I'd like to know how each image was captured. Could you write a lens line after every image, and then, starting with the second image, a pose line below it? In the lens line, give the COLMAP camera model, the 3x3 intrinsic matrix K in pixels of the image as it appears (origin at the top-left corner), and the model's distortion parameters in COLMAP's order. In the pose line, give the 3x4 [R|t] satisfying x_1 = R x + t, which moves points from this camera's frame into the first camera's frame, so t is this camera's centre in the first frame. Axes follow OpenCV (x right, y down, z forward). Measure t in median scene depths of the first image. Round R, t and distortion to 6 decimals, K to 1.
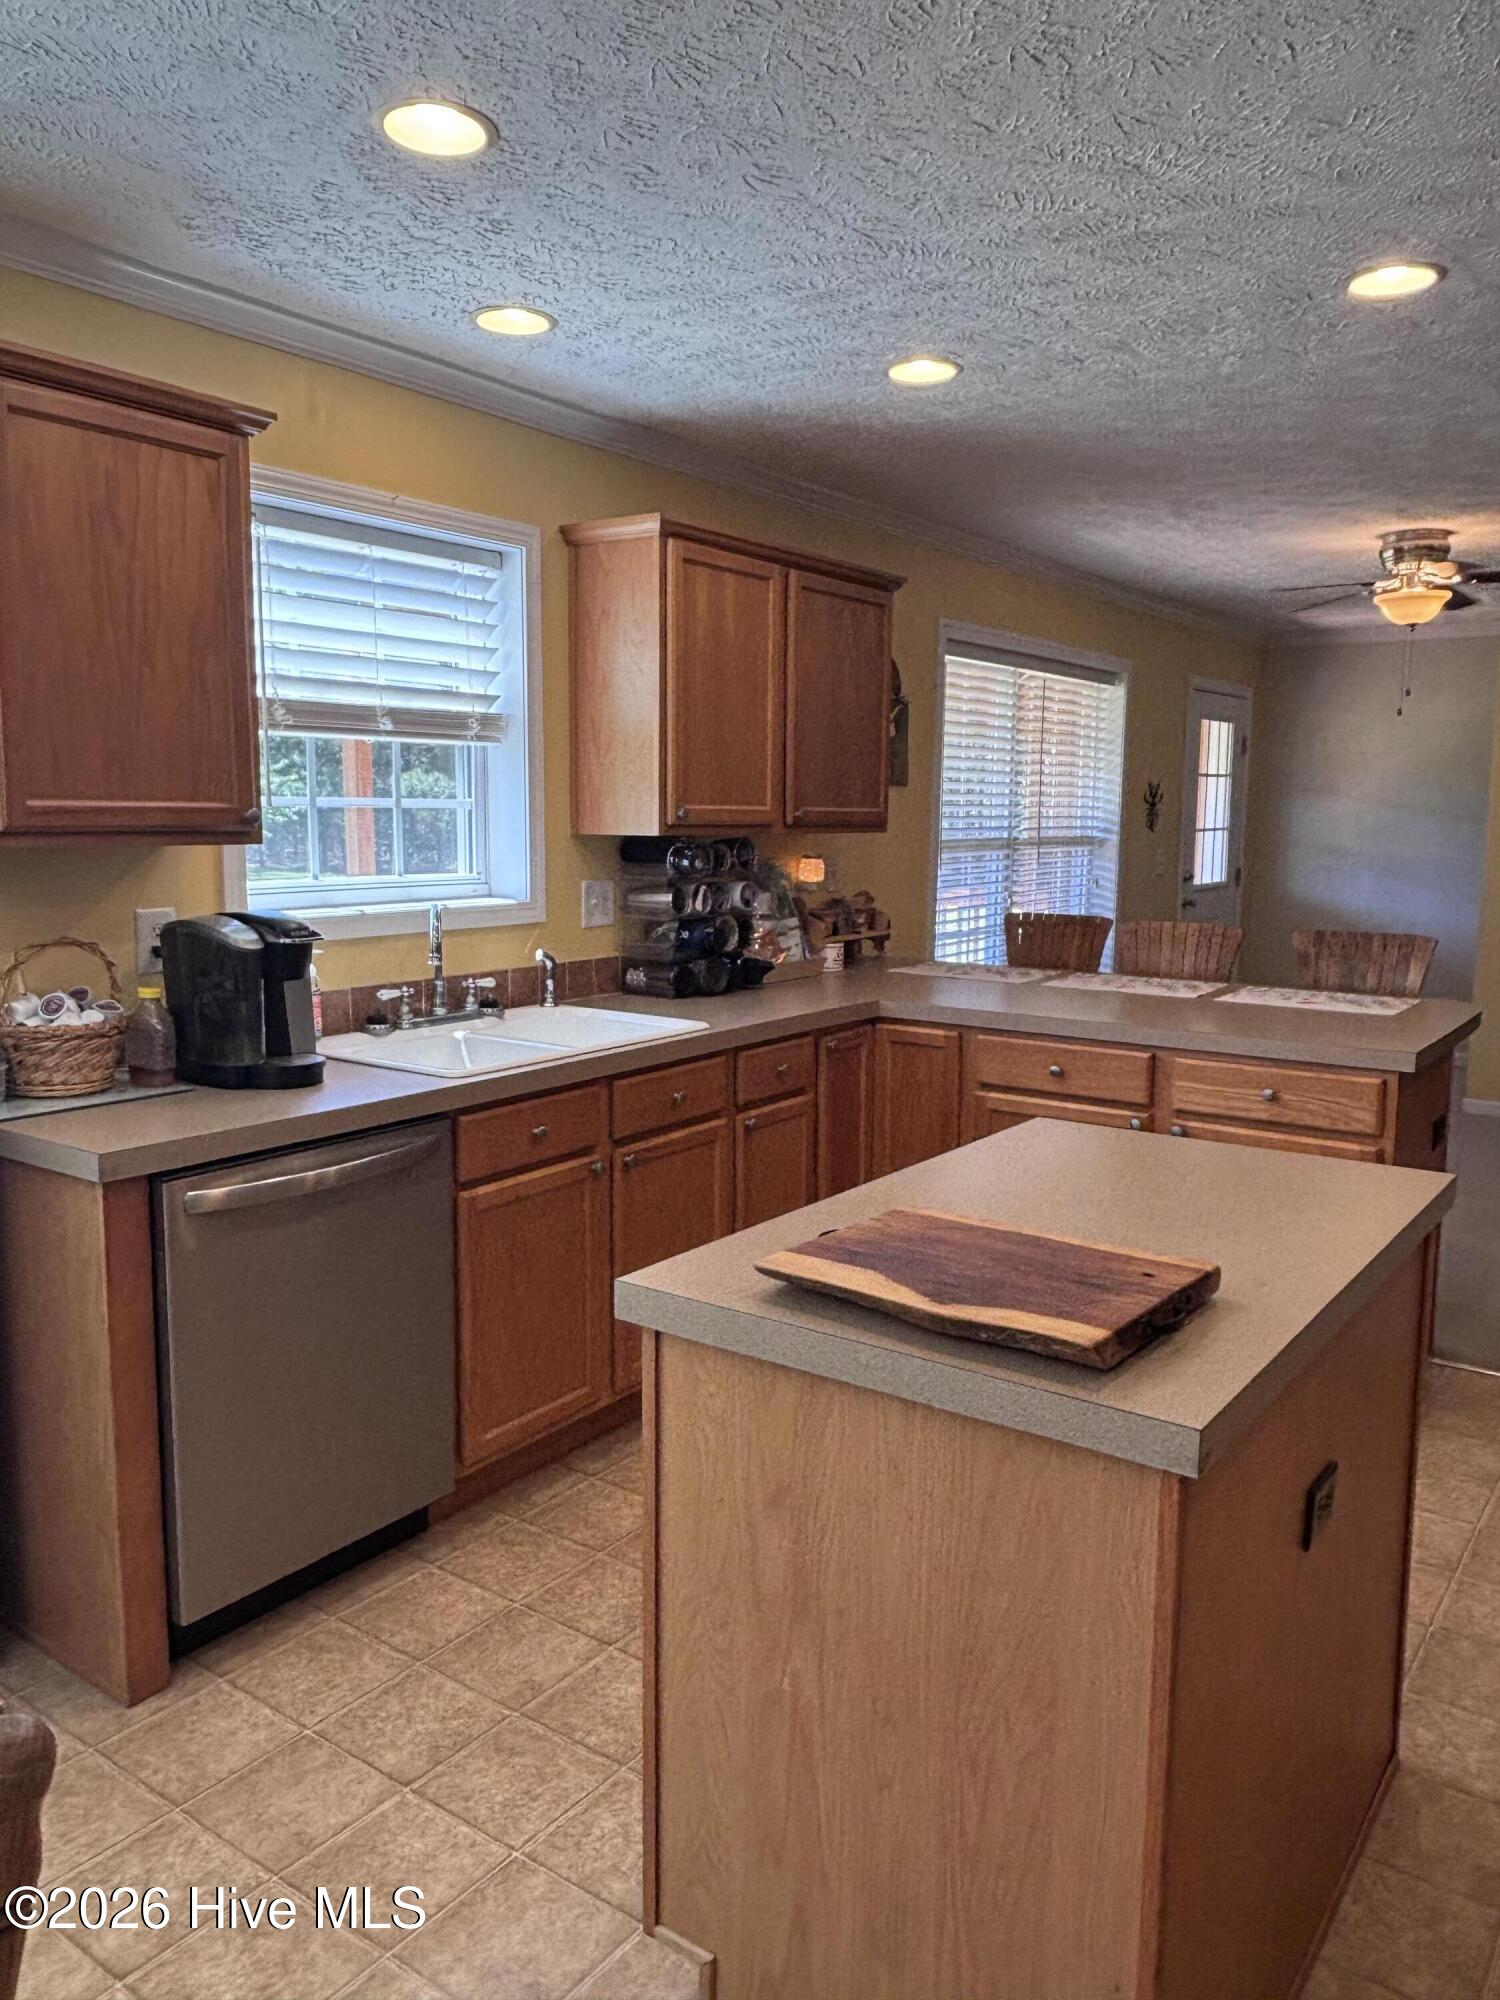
lens RADIAL K [[1459.9, 0, 746.2], [0, 1459.9, 996.3], [0, 0, 1]] dist [0.024376, -0.058822]
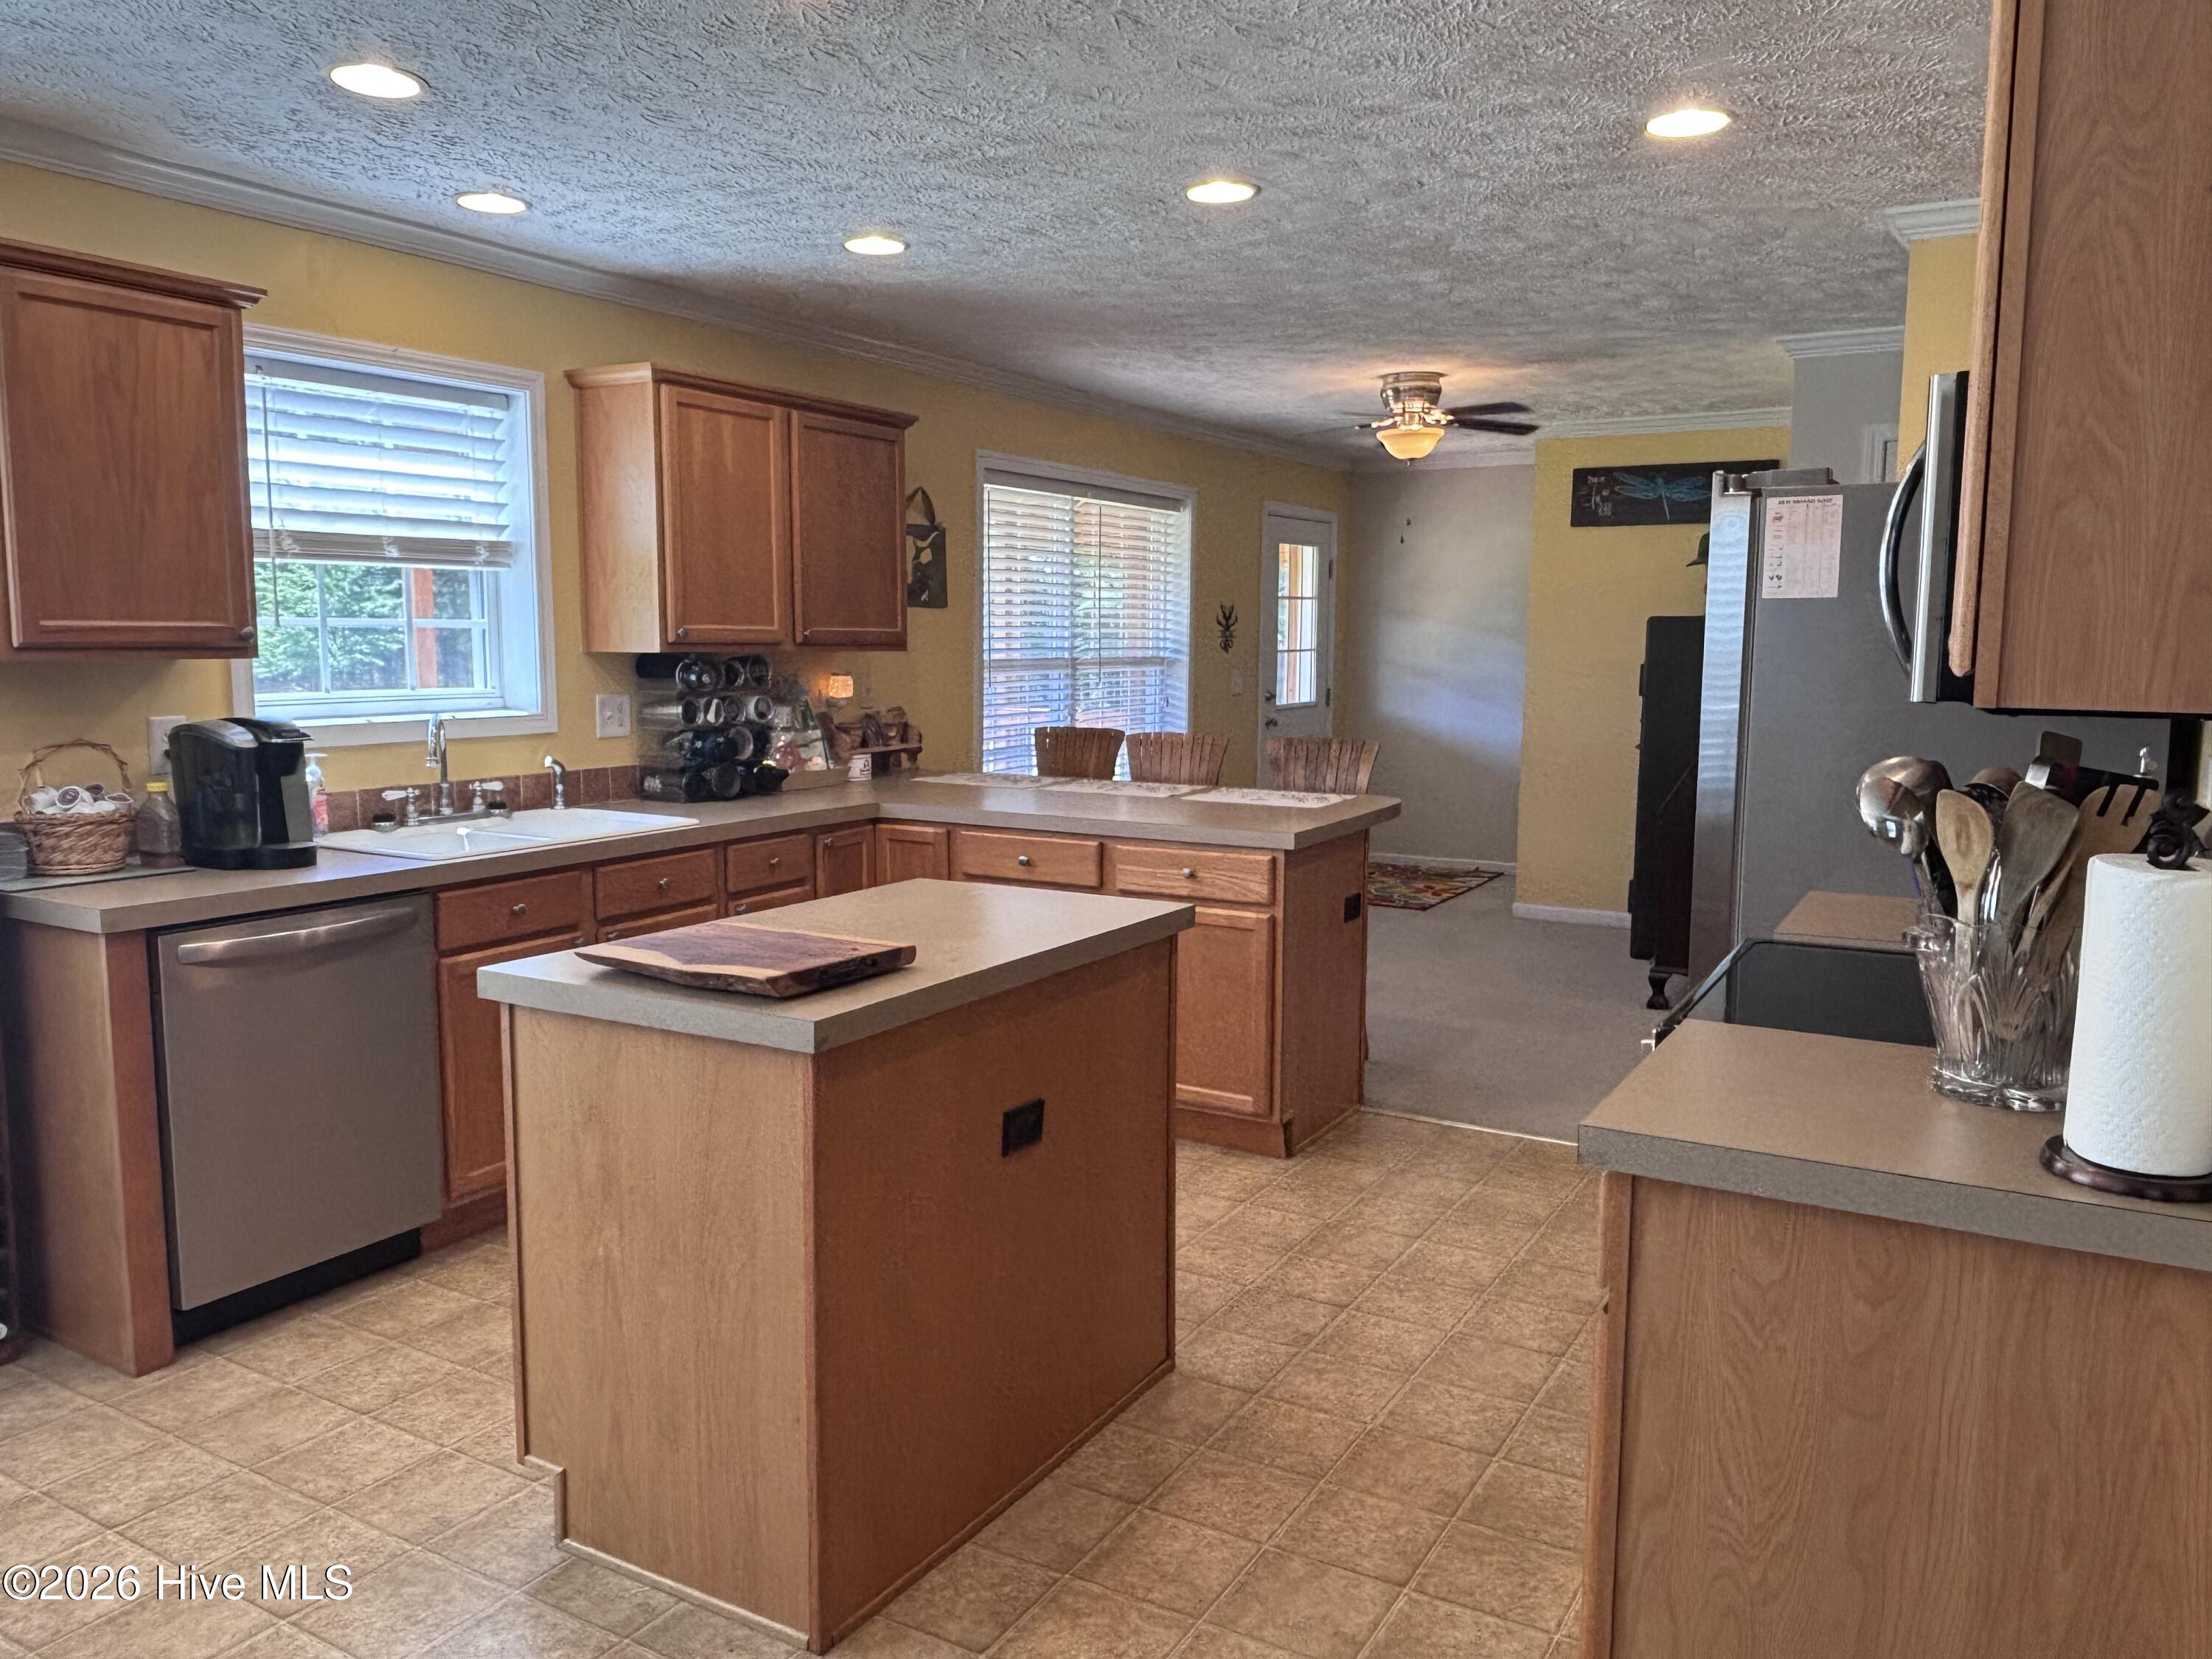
lens RADIAL K [[1614.6, 0, 1093.3], [0, 1614.6, 828.3], [0, 0, 1]] dist [0.024376, -0.058822]
pose [[0.995451, -0.013942, 0.094253, 0.163992], [0.014708, 0.999864, -0.007441, 0.040223], [-0.094136, 0.008793, 0.995520, -0.269096]]
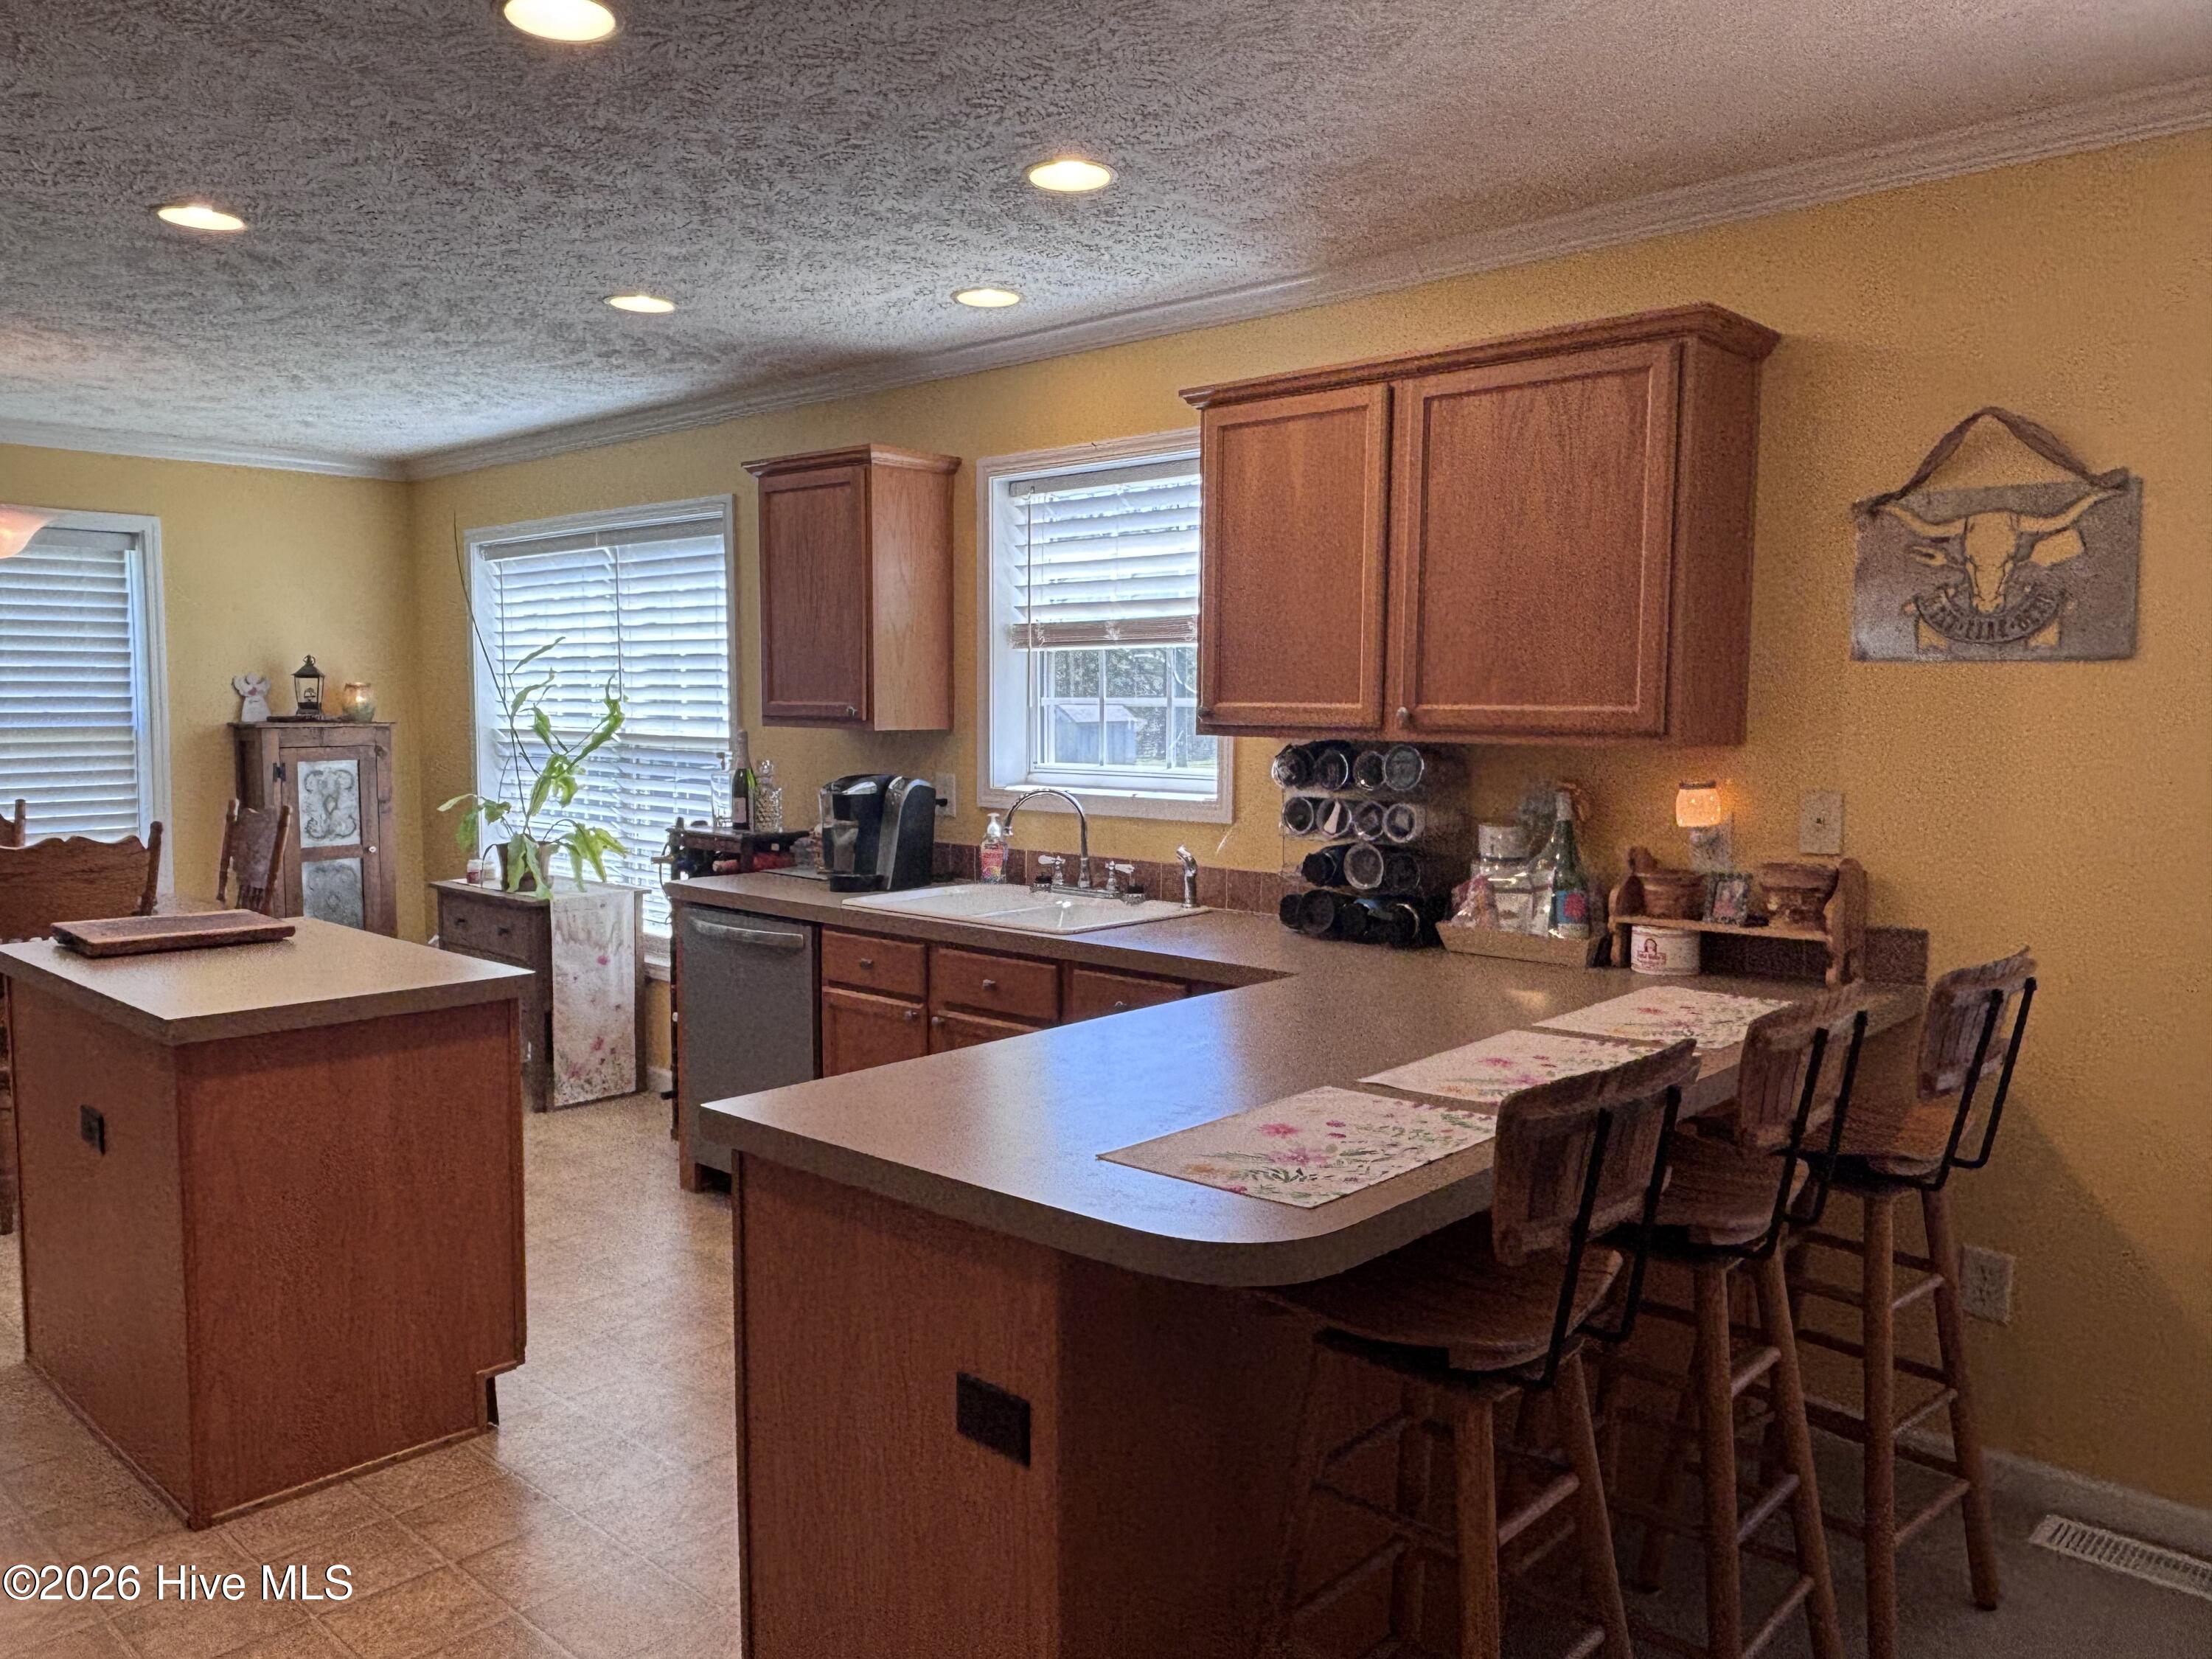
lens RADIAL K [[1614.6, 0, 1105.0], [0, 1614.6, 826.4], [0, 0, 1]] dist [0.024376, -0.058822]
pose [[-0.135312, 0.072072, -0.988178, 1.040549], [-0.129887, 0.987454, 0.089805, -0.151118], [0.982253, 0.140503, -0.124253, 1.182604]]
